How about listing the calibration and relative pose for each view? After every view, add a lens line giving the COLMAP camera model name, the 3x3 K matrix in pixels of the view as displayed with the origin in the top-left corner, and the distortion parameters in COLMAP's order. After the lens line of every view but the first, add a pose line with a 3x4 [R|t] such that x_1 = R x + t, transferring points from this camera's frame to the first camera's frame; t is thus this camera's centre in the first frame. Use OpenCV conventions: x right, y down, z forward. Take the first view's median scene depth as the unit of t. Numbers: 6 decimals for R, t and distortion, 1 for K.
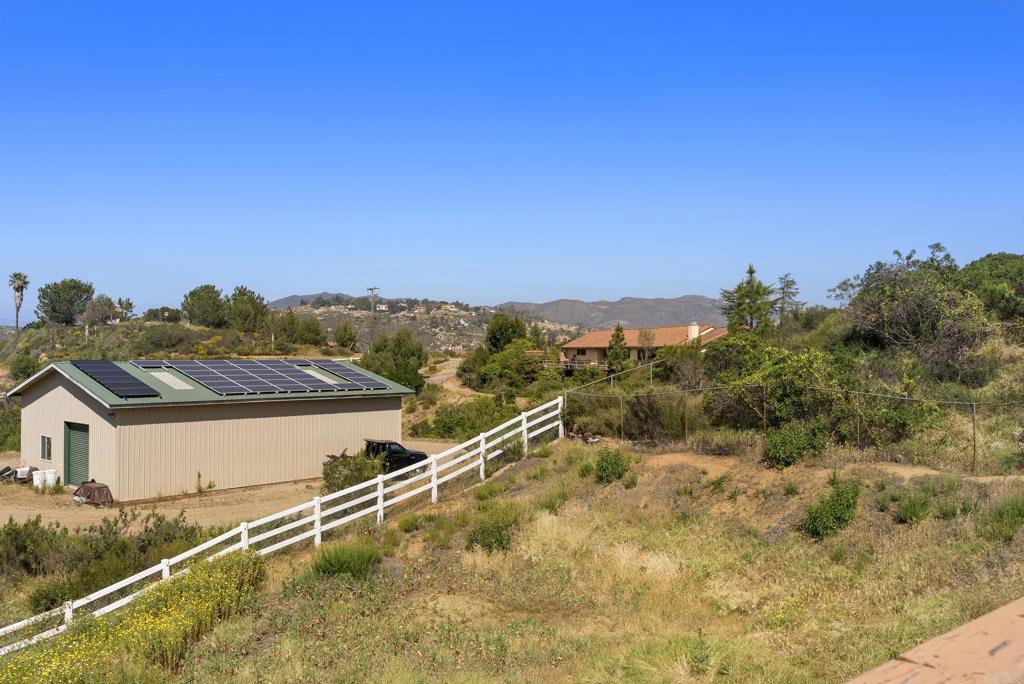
lens RADIAL K [[857.9, 0, 512.0], [0, 857.9, 342.0], [0, 0, 1]] dist [0.016207, 0.002186]
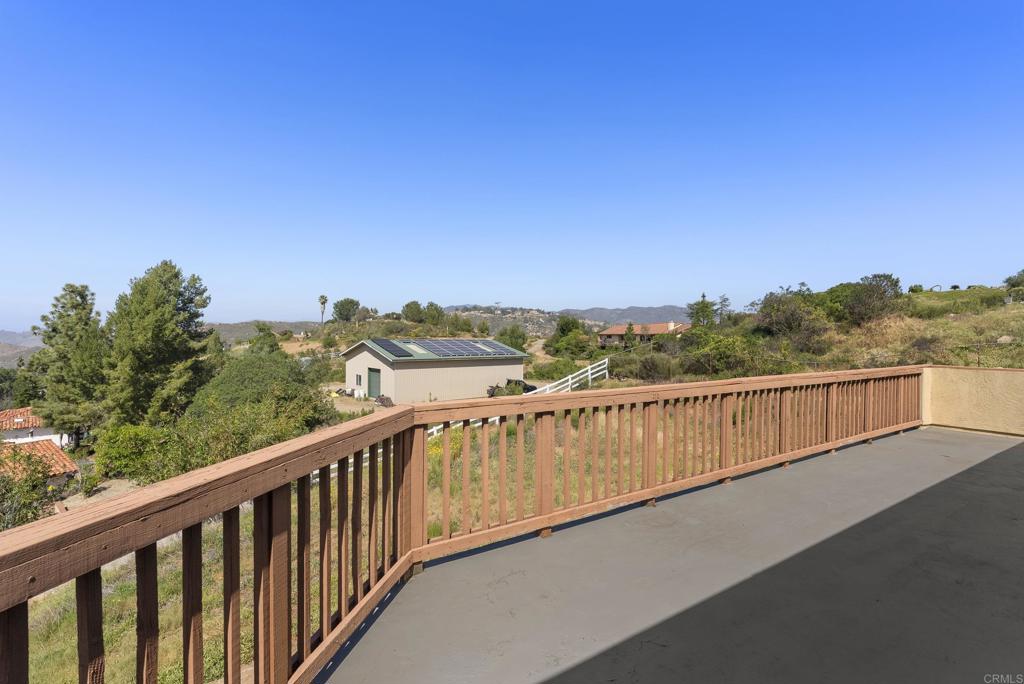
lens RADIAL K [[474.5, 0, 512.0], [0, 474.5, 342.0], [0, 0, 1]] dist [-0.001604, -0.000030]
pose [[0.993892, 0.007738, -0.110087, -0.033221], [-0.005103, 0.999694, 0.024192, -0.001105], [0.110240, -0.023483, 0.993628, -0.110842]]
